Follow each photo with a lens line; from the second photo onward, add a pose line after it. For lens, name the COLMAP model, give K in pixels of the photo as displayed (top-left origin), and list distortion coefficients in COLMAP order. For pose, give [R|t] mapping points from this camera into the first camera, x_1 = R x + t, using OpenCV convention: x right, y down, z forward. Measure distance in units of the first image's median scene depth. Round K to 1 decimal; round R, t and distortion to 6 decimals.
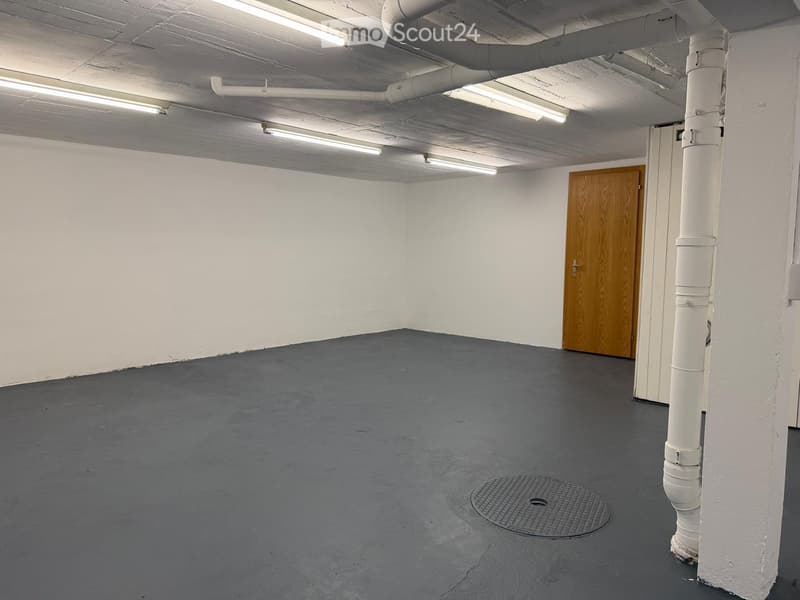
lens RADIAL K [[566.7, 0, 402.5], [0, 566.7, 302.9], [0, 0, 1]] dist [0.074200, -0.092318]
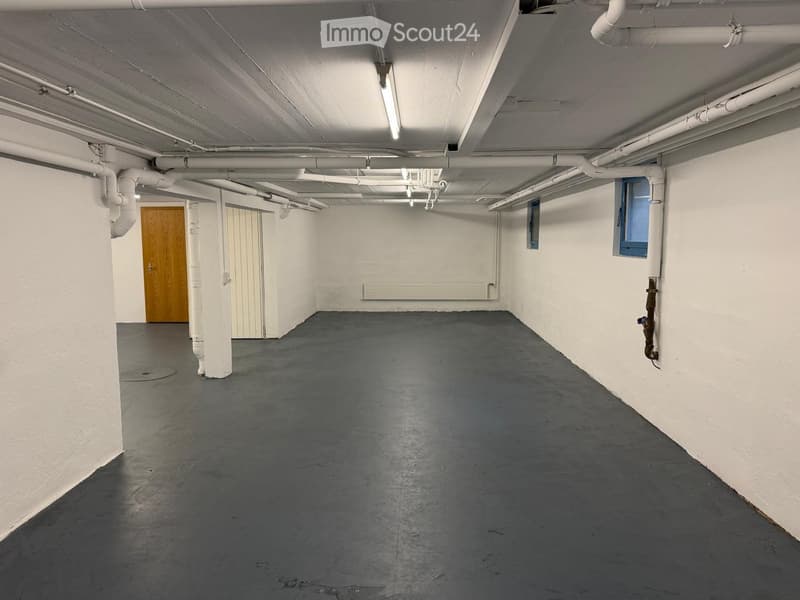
lens RADIAL K [[566.7, 0, 402.5], [0, 566.7, 302.9], [0, 0, 1]] dist [0.074200, -0.092318]
pose [[0.754393, -0.081898, 0.651294, -0.207553], [0.069327, 0.996578, 0.045015, 0.008827], [-0.652752, 0.011193, 0.757489, -0.643530]]
